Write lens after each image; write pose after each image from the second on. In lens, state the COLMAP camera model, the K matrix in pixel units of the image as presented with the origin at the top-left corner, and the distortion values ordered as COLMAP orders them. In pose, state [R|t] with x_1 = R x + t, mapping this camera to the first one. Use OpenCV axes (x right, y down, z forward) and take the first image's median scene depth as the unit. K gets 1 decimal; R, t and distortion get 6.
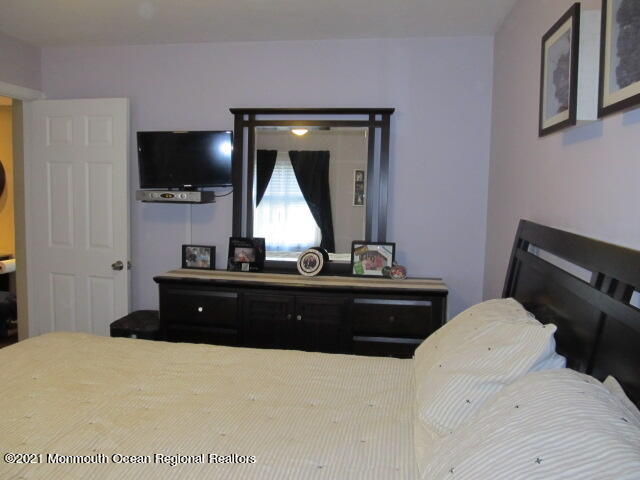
lens RADIAL K [[527.5, 0, 321.1], [0, 527.5, 237.2], [0, 0, 1]] dist [-0.019182, 0.011566]
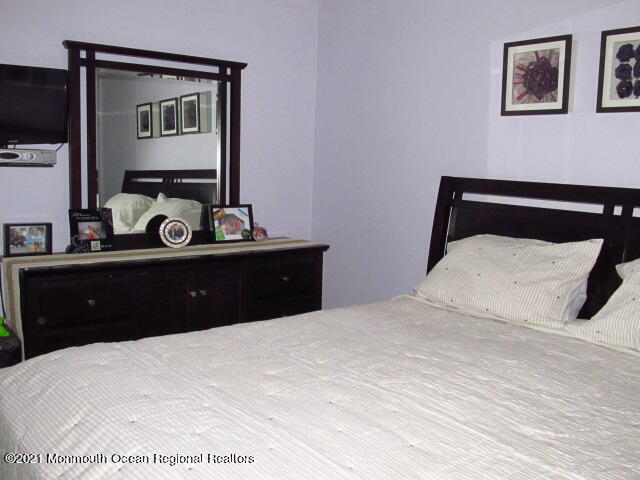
lens RADIAL K [[631.2, 0, 319.9], [0, 631.2, 241.2], [0, 0, 1]] dist [-0.027255, 0.000000]
pose [[0.692100, -0.097827, 0.715142, -0.599770], [0.048671, 0.994843, 0.088985, -0.018467], [-0.720159, -0.026780, 0.693292, 0.101060]]
